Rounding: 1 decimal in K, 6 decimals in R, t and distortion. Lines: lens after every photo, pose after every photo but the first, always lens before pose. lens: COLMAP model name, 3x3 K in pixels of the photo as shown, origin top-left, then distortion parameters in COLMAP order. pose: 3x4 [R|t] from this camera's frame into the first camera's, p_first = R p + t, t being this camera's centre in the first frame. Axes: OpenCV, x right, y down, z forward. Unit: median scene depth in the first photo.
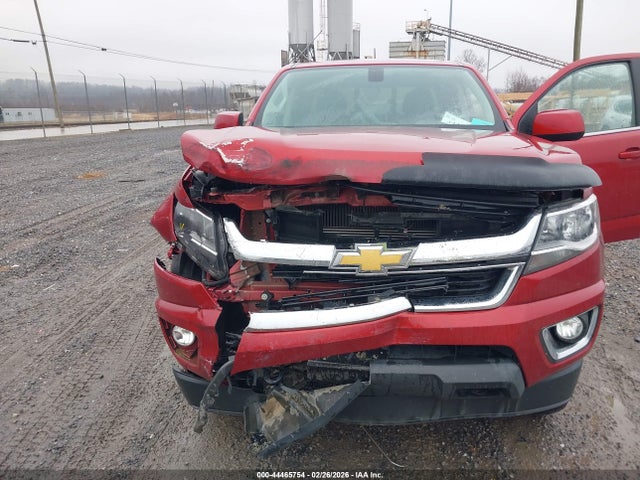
lens RADIAL K [[512.5, 0, 320.0], [0, 512.5, 240.0], [0, 0, 1]] dist [0.003649, 0.005529]
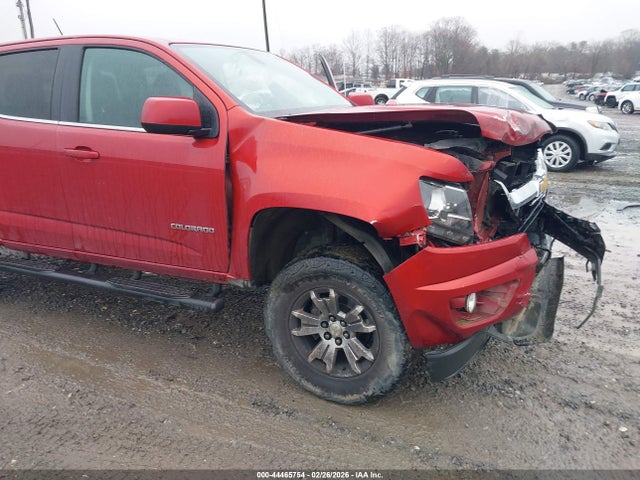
lens RADIAL K [[512.5, 0, 320.0], [0, 512.5, 240.0], [0, 0, 1]] dist [0.003649, 0.005529]
pose [[0.341925, -0.270675, 0.899901, -1.279153], [0.253191, 0.948742, 0.189164, -0.214095], [-0.904976, 0.163167, 0.392932, 0.831662]]
